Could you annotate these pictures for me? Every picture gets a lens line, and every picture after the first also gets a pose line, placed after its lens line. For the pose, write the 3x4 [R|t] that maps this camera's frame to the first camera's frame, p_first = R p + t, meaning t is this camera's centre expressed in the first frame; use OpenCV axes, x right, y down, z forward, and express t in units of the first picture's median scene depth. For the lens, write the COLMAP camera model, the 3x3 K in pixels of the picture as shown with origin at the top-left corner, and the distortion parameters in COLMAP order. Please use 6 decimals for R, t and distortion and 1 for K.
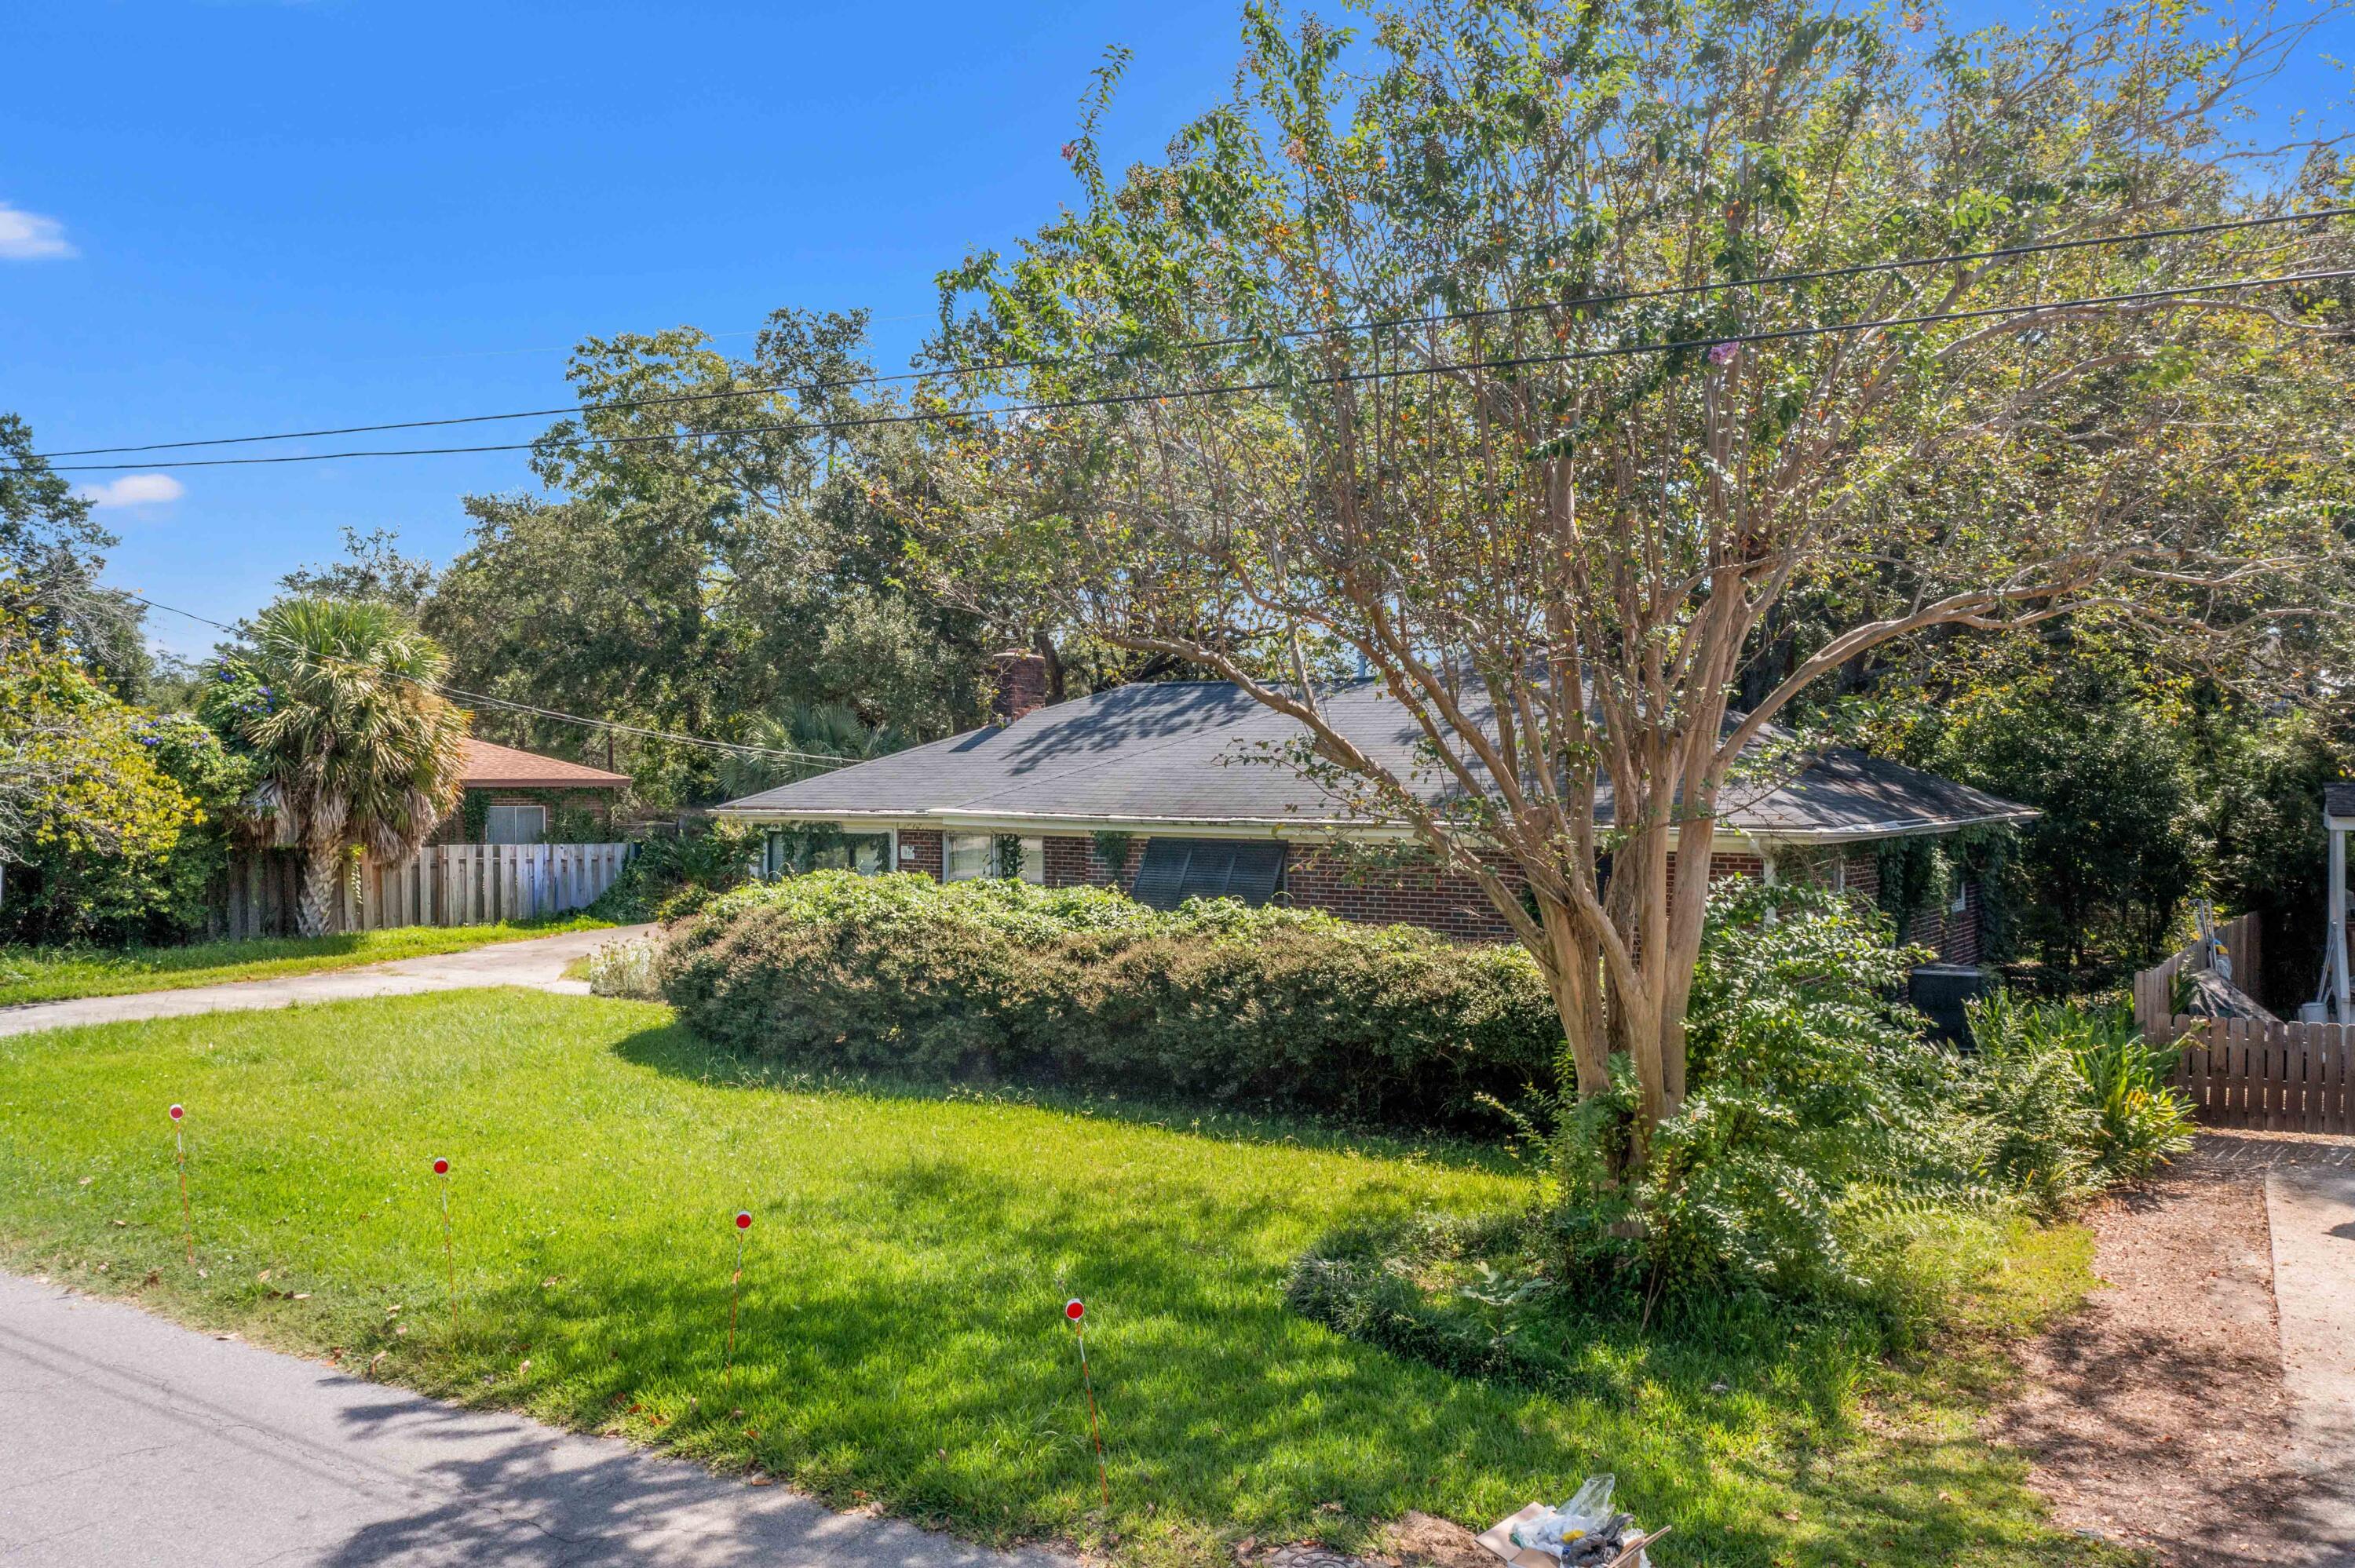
lens RADIAL K [[1862.7, 0, 1177.5], [0, 1862.7, 784.0], [0, 0, 1]] dist [0.015683, 0.013113]
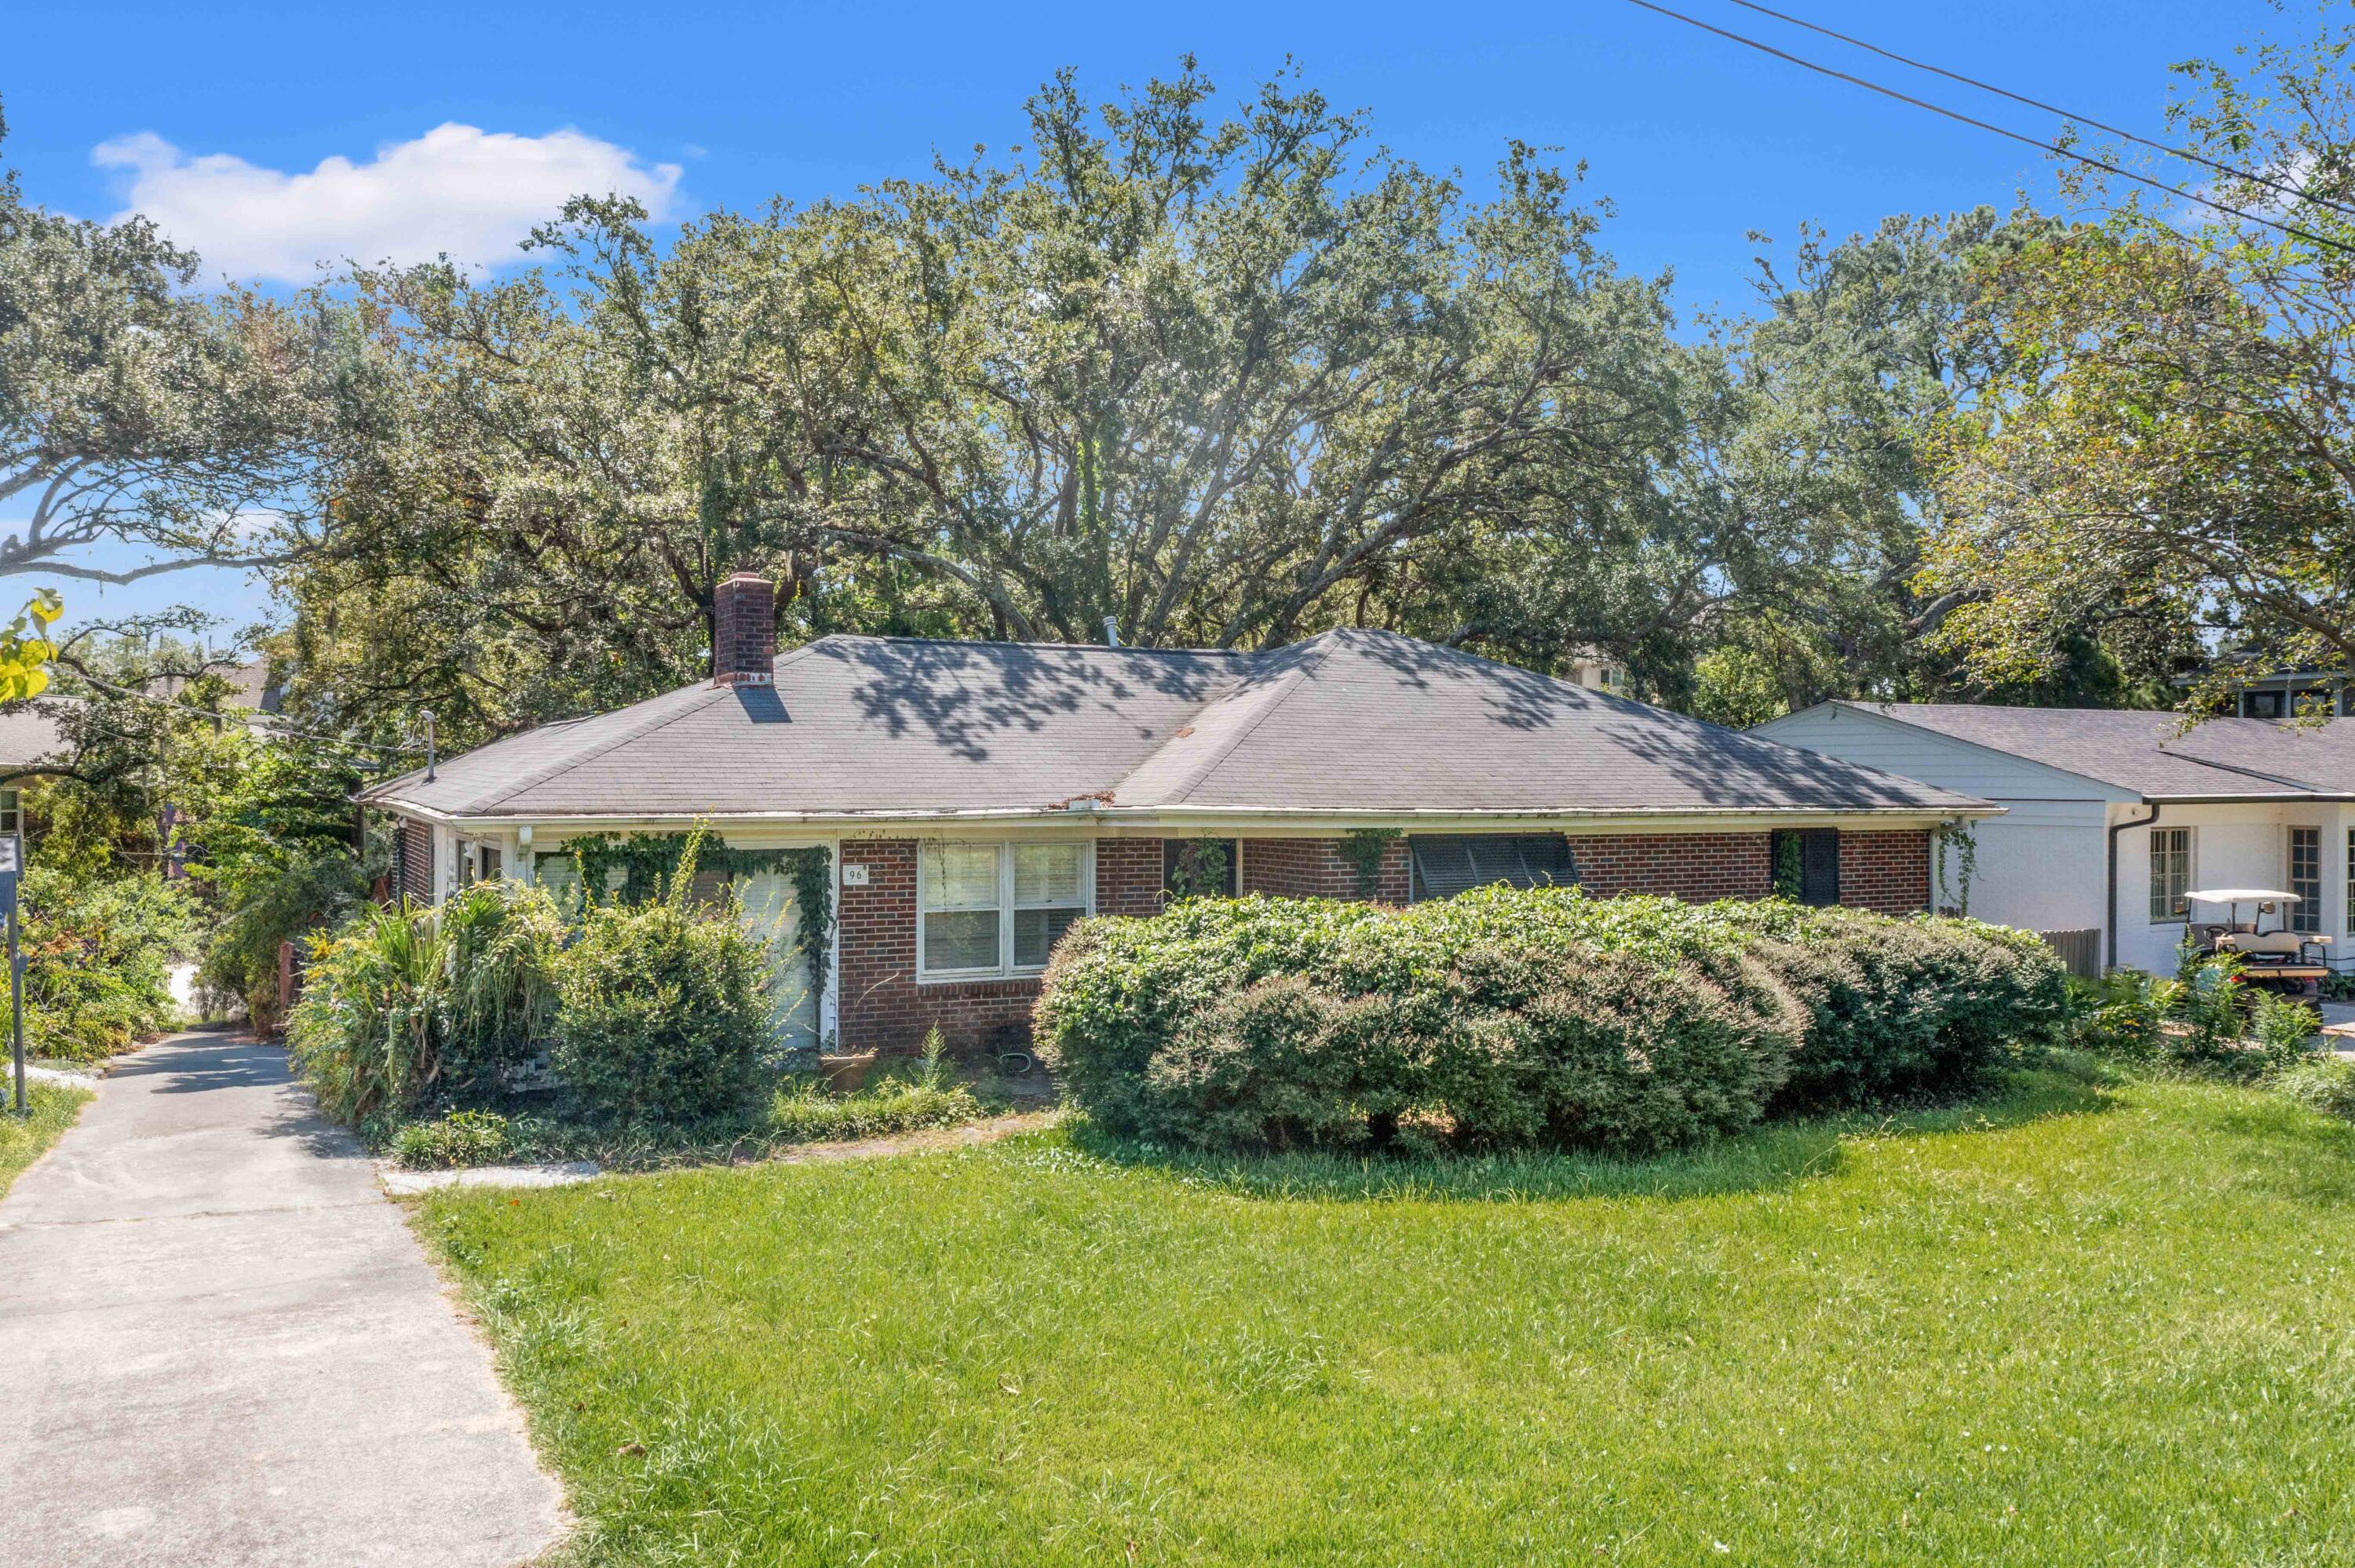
lens RADIAL K [[1862.7, 0, 1177.5], [0, 1862.7, 784.0], [0, 0, 1]] dist [0.015683, 0.013113]
pose [[0.461709, -0.006248, 0.887010, -0.725772], [-0.000772, 0.999972, 0.007446, -0.000094], [-0.887031, -0.004122, 0.461691, 0.643134]]
